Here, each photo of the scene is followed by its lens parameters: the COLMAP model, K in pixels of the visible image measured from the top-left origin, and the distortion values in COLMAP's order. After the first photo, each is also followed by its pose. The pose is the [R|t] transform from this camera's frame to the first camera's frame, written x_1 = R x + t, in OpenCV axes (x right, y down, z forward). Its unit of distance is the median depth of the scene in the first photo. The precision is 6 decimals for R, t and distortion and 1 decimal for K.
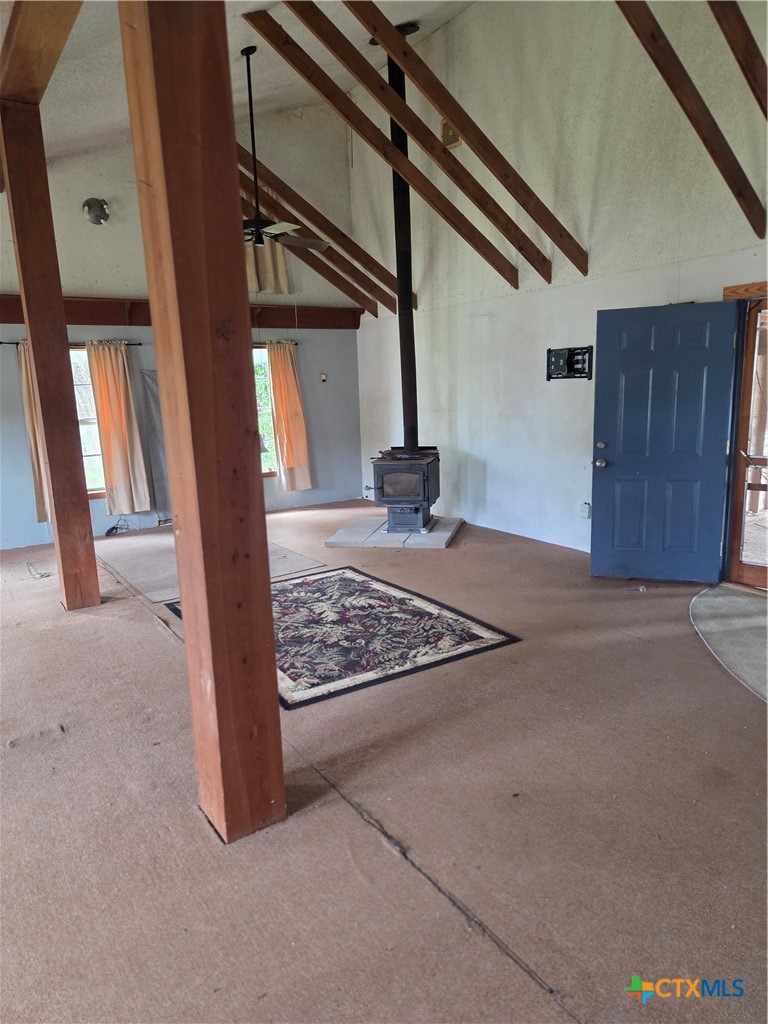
lens RADIAL K [[691.1, 0, 389.6], [0, 691.1, 518.7], [0, 0, 1]] dist [0.046763, 0.001011]
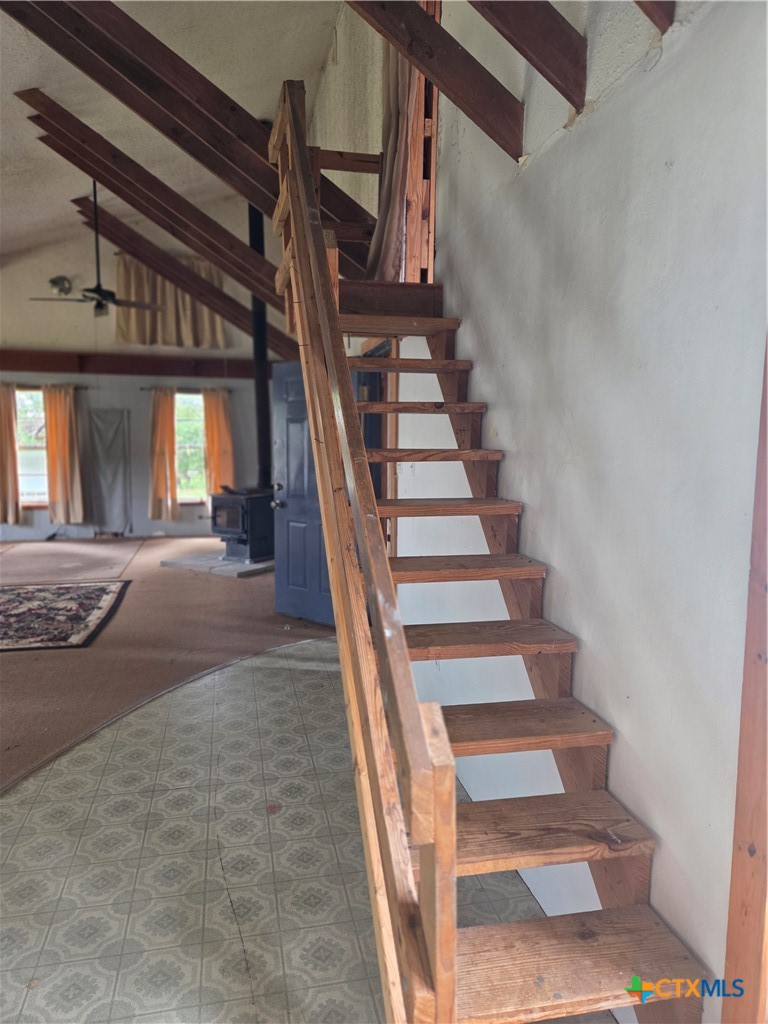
lens RADIAL K [[691.1, 0, 383.4], [0, 691.1, 506.5], [0, 0, 1]] dist [0.046763, 0.001011]
pose [[0.935457, 0.081174, -0.343993, 0.923709], [-0.111157, 0.991452, -0.068323, -0.025739], [0.335506, 0.102150, 0.936483, 0.062412]]
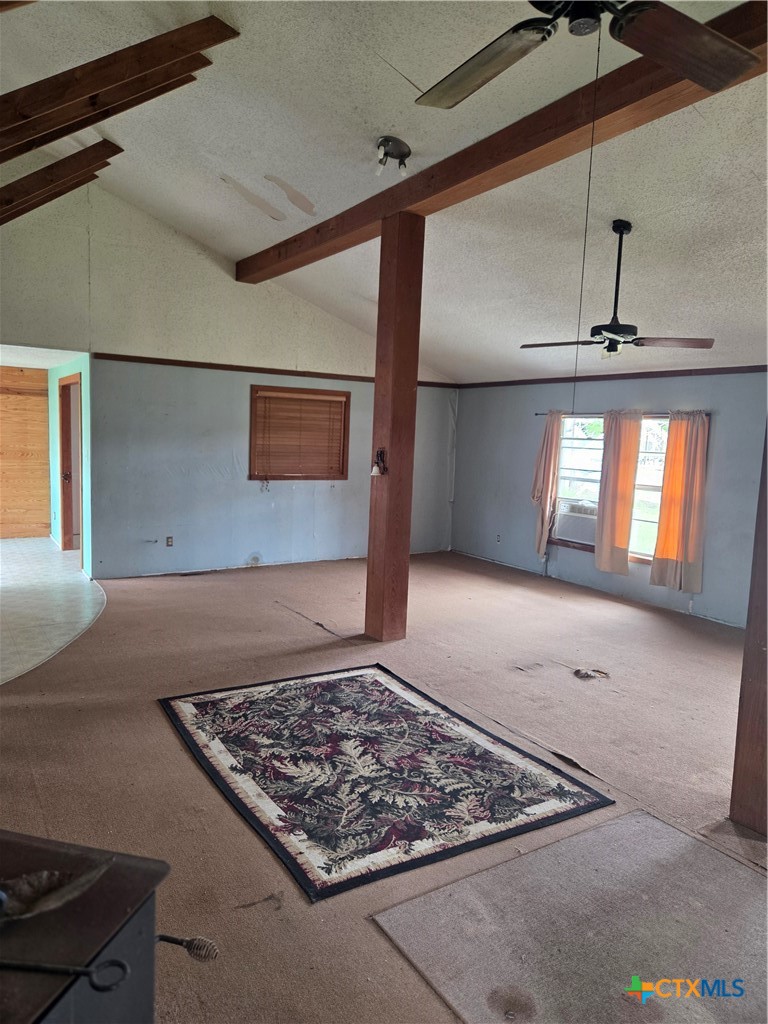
lens RADIAL K [[691.1, 0, 379.6], [0, 691.1, 512.3], [0, 0, 1]] dist [0.046763, 0.001011]
pose [[-0.999726, -0.014393, 0.018473, -0.130712], [-0.008098, 0.952639, 0.303997, -0.354325], [-0.021973, 0.303764, -0.952494, 1.694887]]
